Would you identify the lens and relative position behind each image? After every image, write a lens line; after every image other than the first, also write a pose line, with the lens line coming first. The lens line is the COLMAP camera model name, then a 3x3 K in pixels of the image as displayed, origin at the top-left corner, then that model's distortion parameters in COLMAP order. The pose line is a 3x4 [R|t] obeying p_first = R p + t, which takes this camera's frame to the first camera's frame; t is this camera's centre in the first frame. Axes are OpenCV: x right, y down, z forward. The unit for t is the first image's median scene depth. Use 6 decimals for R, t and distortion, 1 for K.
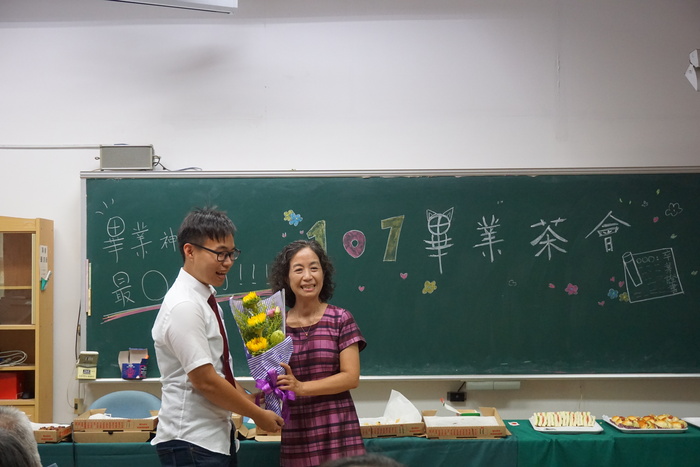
lens RADIAL K [[1090.5, 0, 350.0], [0, 1090.5, 233.5], [0, 0, 1]] dist [0.032649, 0.035892]
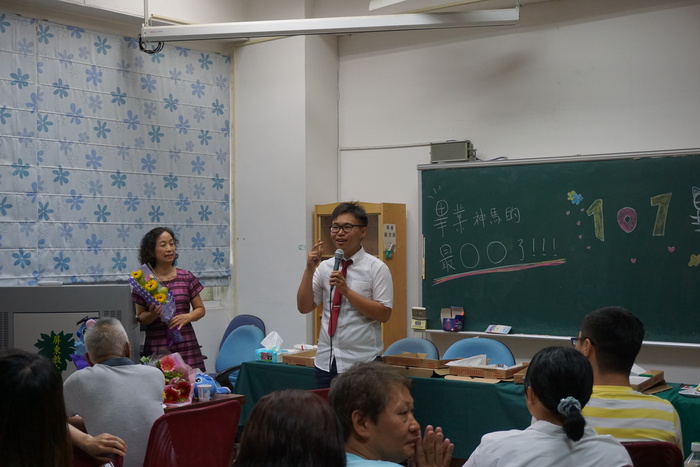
lens RADIAL K [[1090.5, 0, 350.0], [0, 1090.5, 233.5], [0, 0, 1]] dist [0.032649, 0.035892]
pose [[0.784357, -0.002516, -0.620304, 0.471865], [0.019204, 0.999611, 0.020228, -0.004441], [0.620012, -0.027779, 0.784100, -0.036512]]
